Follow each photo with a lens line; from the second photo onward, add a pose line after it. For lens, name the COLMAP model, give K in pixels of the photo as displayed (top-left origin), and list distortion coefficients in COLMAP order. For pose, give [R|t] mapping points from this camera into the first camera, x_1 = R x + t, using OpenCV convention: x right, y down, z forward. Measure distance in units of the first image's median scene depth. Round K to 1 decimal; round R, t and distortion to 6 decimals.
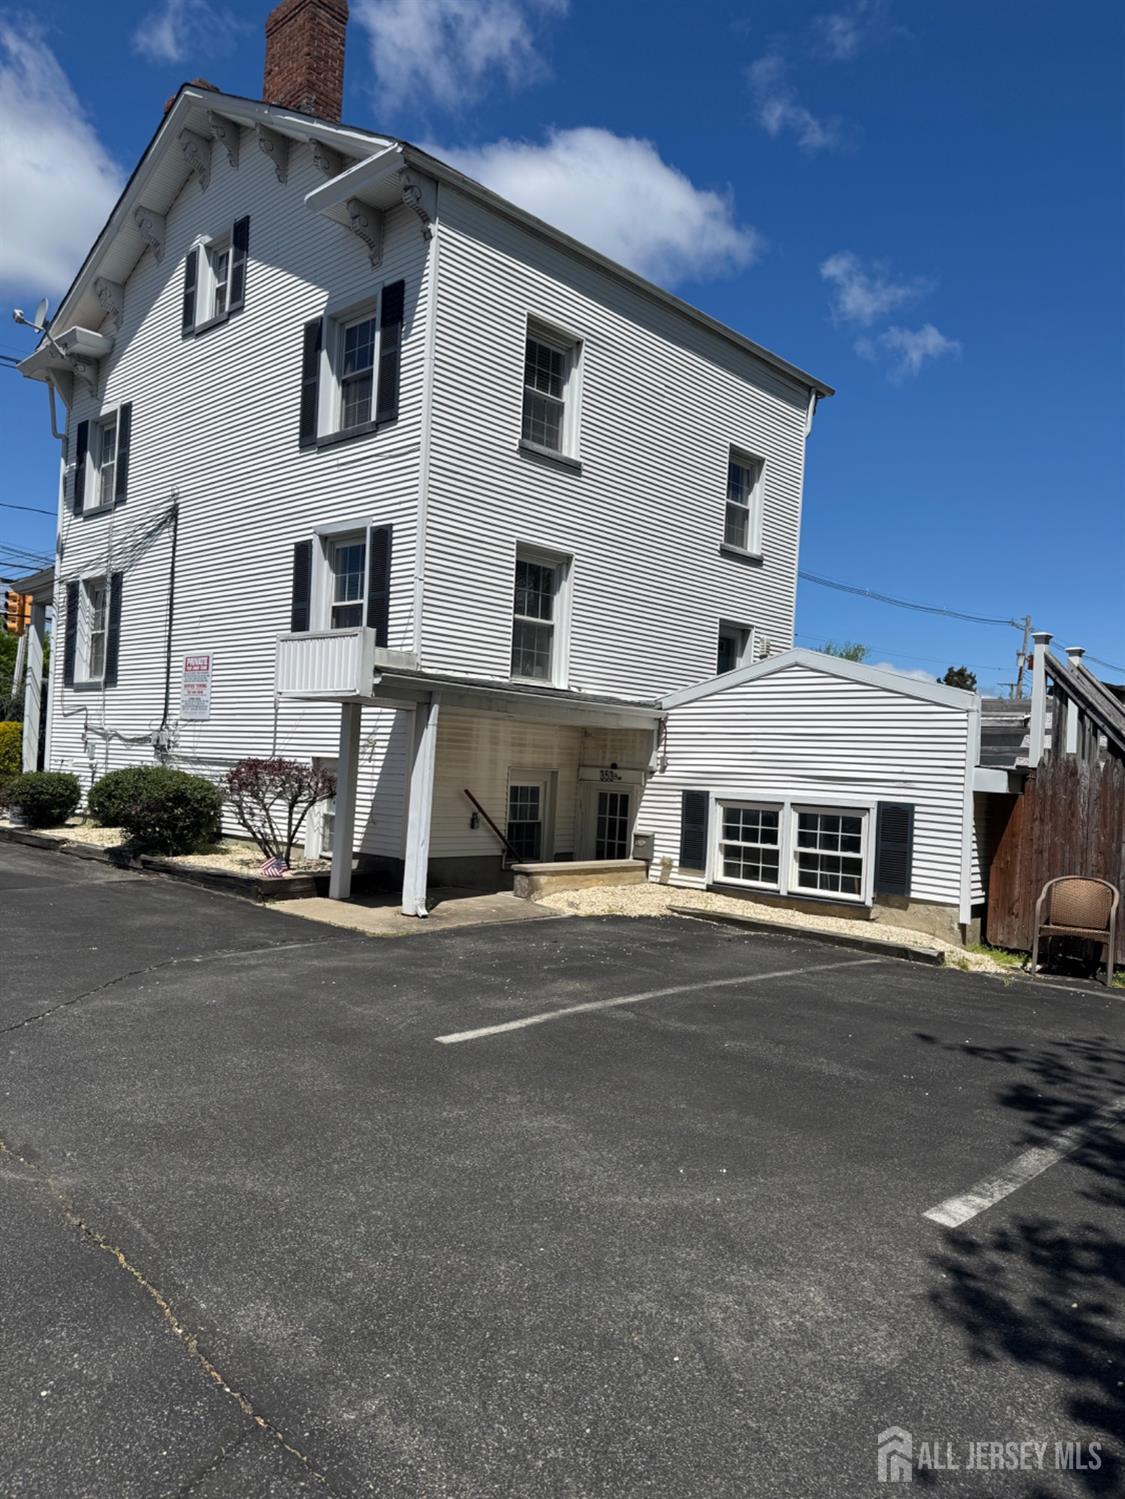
lens RADIAL K [[1053.3, 0, 562.3], [0, 1053.3, 757.0], [0, 0, 1]] dist [0.155808, -0.311190]
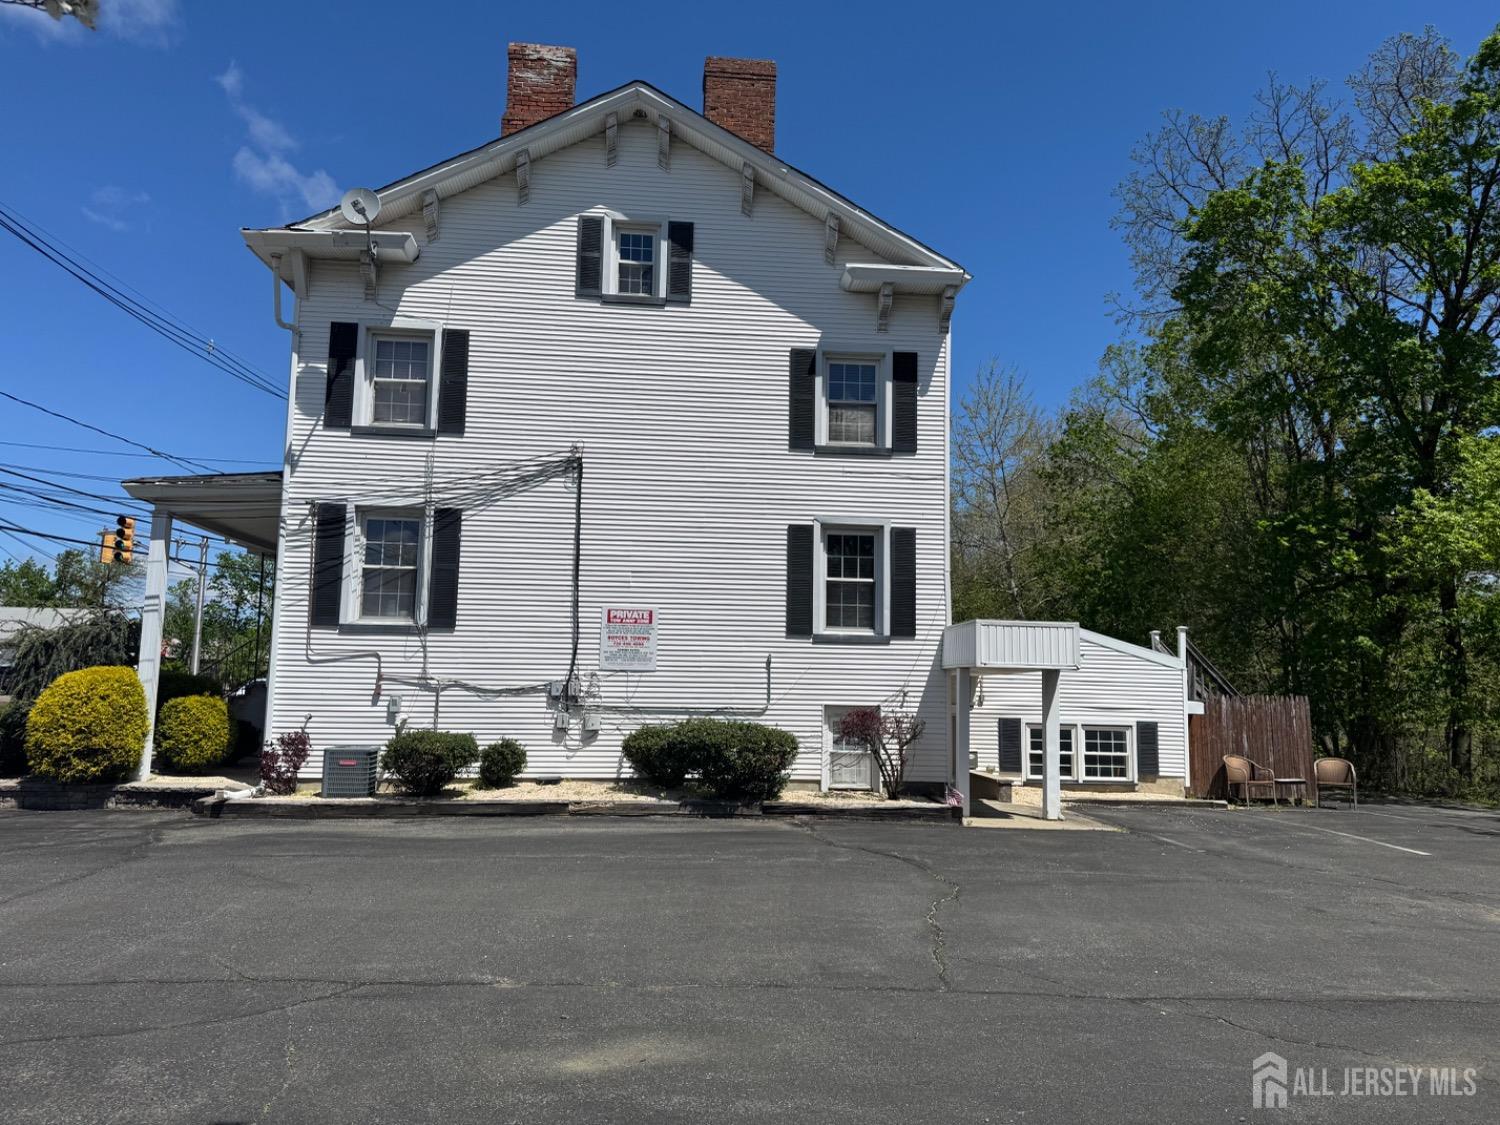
lens RADIAL K [[1054.0, 0, 750.0], [0, 1054.0, 562.5], [0, 0, 1]] dist [0.155808, -0.311190]
pose [[0.661848, 0.057497, 0.747430, -1.286426], [0.003539, 0.996803, -0.079815, -0.070500], [-0.749630, 0.055471, 0.659529, 0.280061]]
